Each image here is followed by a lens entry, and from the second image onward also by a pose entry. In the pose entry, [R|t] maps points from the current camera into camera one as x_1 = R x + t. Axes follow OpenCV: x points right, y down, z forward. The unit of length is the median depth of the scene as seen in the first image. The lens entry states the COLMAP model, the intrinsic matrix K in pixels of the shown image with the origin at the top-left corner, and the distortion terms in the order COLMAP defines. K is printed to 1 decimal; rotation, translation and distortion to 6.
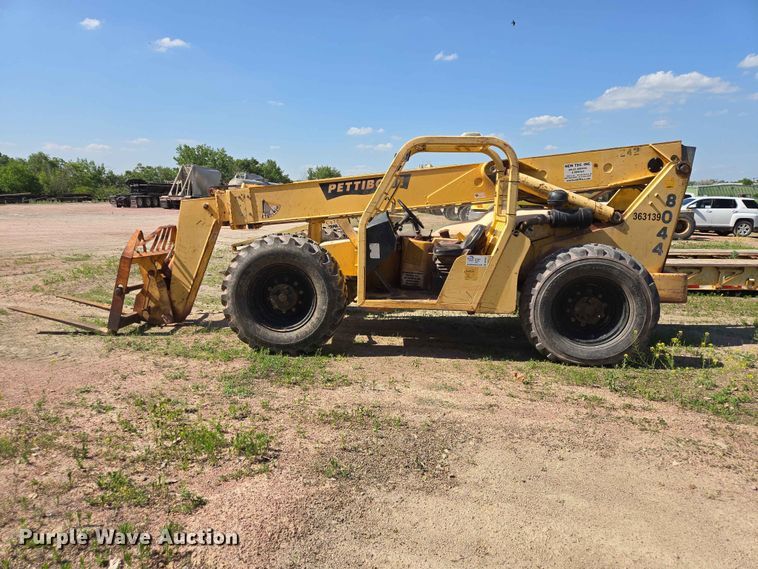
lens RADIAL K [[508.1, 0, 371.7], [0, 508.1, 286.3], [0, 0, 1]] dist [0.069984, -0.049882]
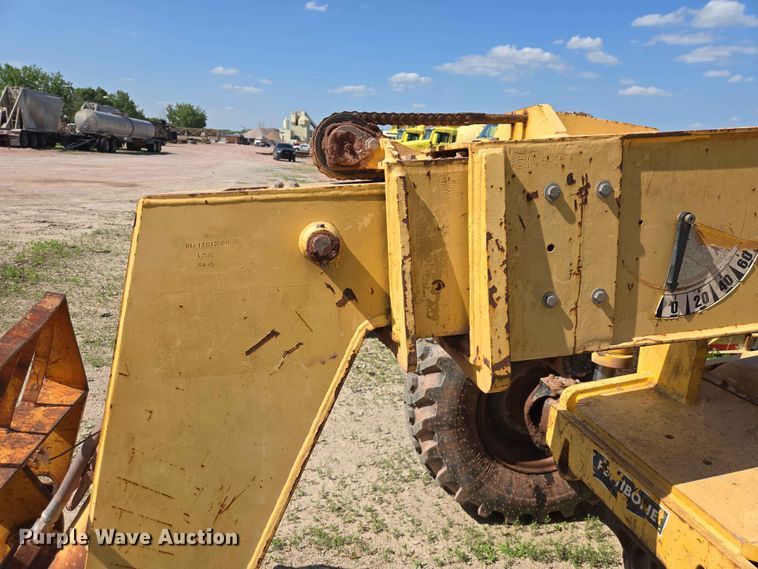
lens RADIAL K [[508.0, 0, 373.3], [0, 508.0, 284.6], [0, 0, 1]] dist [0.076573, -0.073158]
pose [[0.966843, -0.008651, 0.255224, -0.383265], [-0.013845, 0.996181, 0.086213, -0.173430], [-0.254995, -0.086888, 0.963031, 0.937087]]
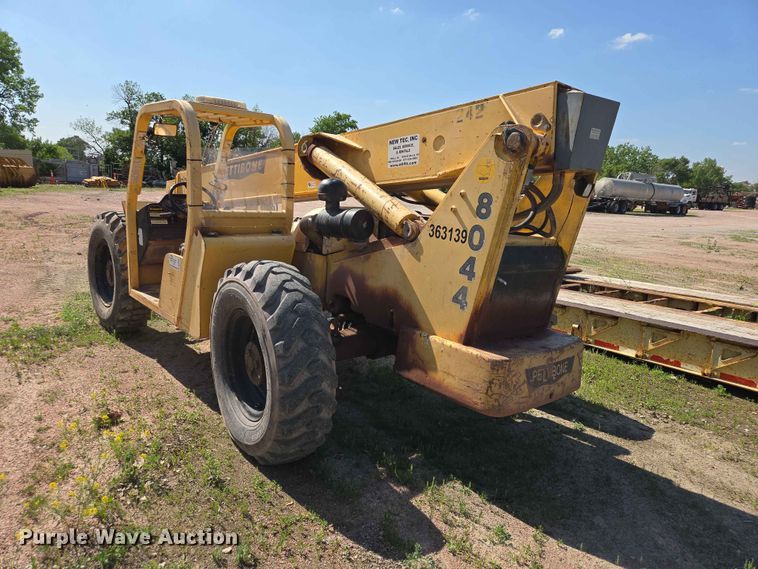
lens RADIAL K [[508.1, 0, 371.7], [0, 508.1, 286.3], [0, 0, 1]] dist [0.069984, -0.049882]
pose [[0.703288, 0.169033, -0.690516, 0.850892], [-0.170524, 0.983075, 0.066972, -0.103188], [0.690150, 0.070649, 0.720209, 0.571487]]
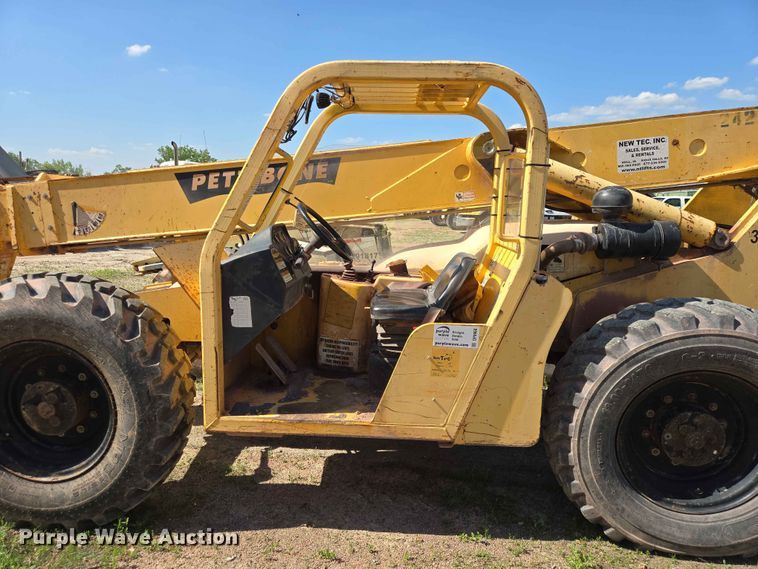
lens RADIAL K [[508.0, 0, 373.3], [0, 508.0, 284.6], [0, 0, 1]] dist [0.076573, -0.073158]
pose [[0.999795, -0.000200, 0.020268, 0.107177], [0.000404, 0.999949, -0.010088, -0.081421], [-0.020264, 0.010094, 0.999744, 0.475515]]
